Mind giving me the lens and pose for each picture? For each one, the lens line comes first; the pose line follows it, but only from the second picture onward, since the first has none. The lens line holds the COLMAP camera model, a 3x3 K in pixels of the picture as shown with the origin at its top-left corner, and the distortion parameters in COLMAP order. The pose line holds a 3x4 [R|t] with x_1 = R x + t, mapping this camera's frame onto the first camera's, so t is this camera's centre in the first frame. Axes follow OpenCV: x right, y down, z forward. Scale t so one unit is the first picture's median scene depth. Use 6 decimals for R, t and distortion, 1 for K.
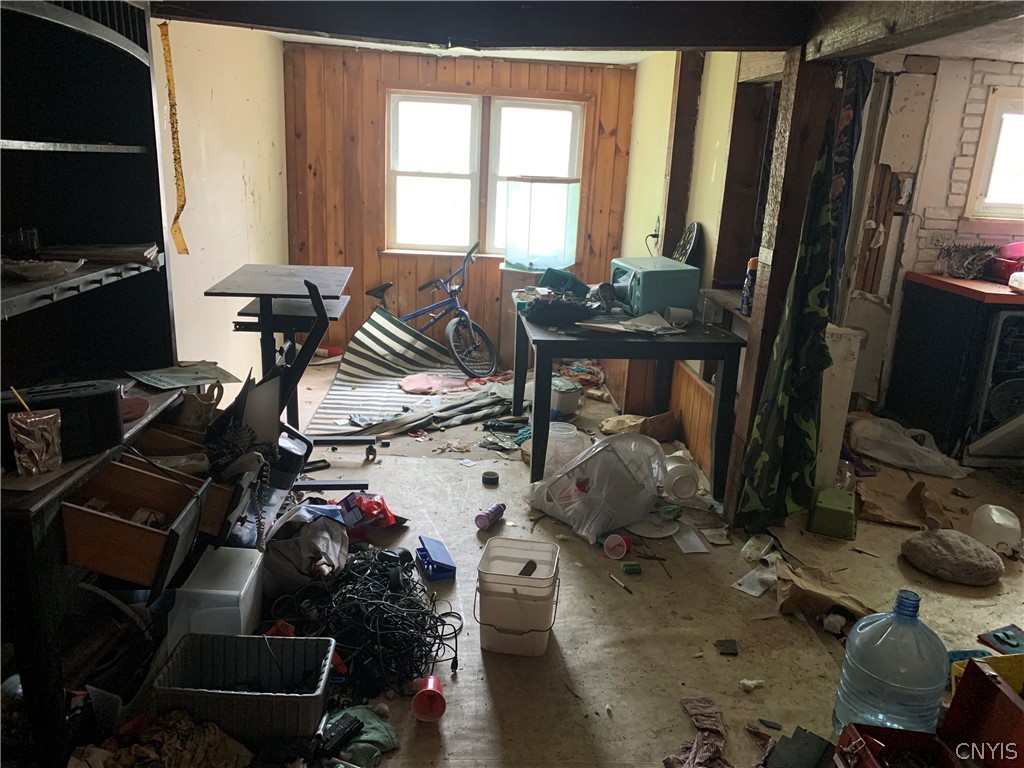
lens RADIAL K [[782.9, 0, 512.7], [0, 782.9, 369.3], [0, 0, 1]] dist [0.028599, -0.021567]
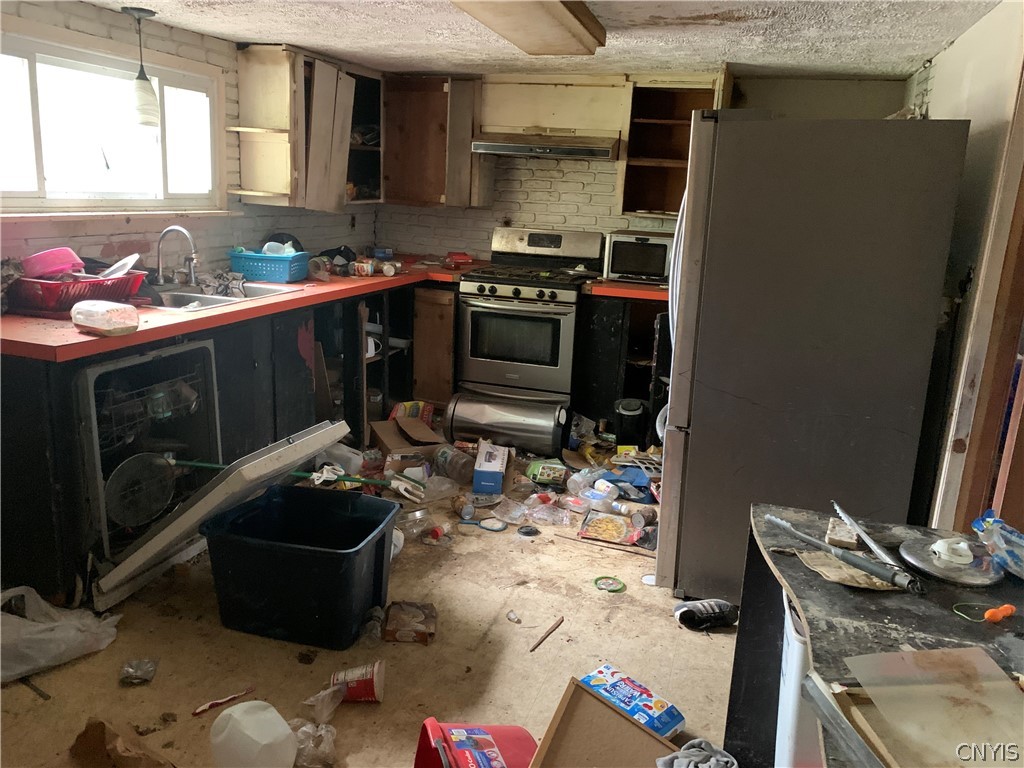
lens RADIAL K [[782.9, 0, 512.7], [0, 782.9, 369.3], [0, 0, 1]] dist [0.028599, -0.021567]
pose [[0.343790, -0.240336, 0.907771, 0.157622], [0.209909, 0.961901, 0.175171, -0.106390], [-0.915285, 0.130327, 0.381140, 0.428096]]
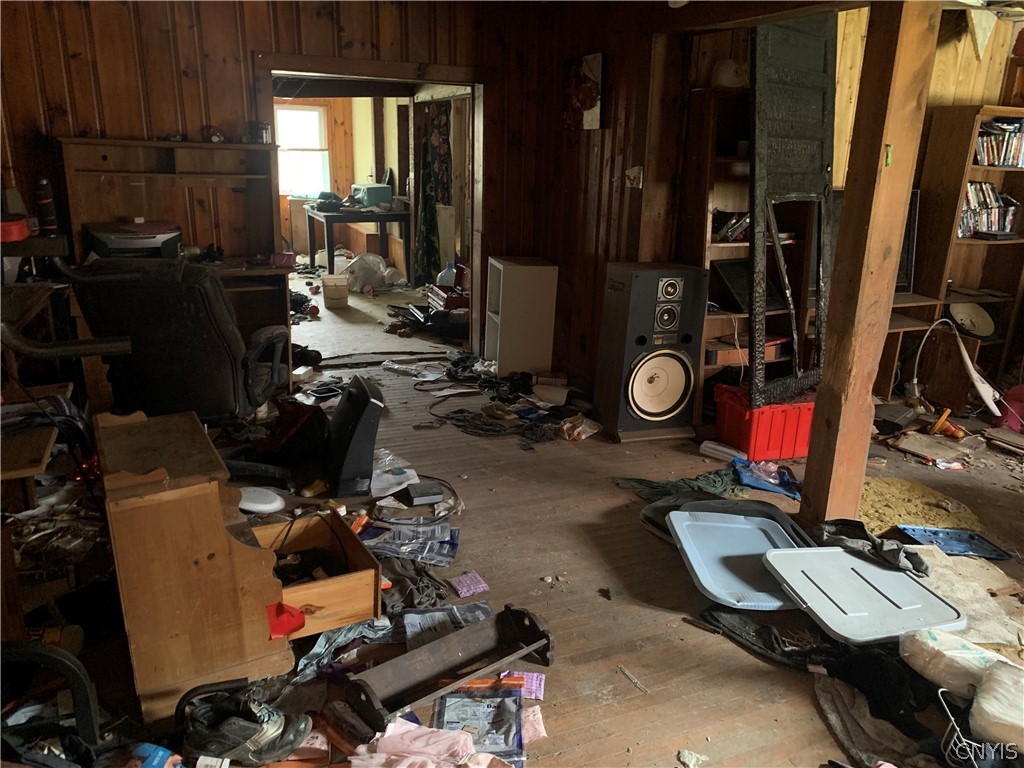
lens RADIAL K [[782.9, 0, 512.7], [0, 782.9, 369.3], [0, 0, 1]] dist [0.028599, -0.021567]
pose [[0.941466, -0.116790, 0.316230, -0.258226], [0.107355, 0.993102, 0.047160, 0.400496], [-0.319556, -0.010450, 0.947510, -1.553904]]
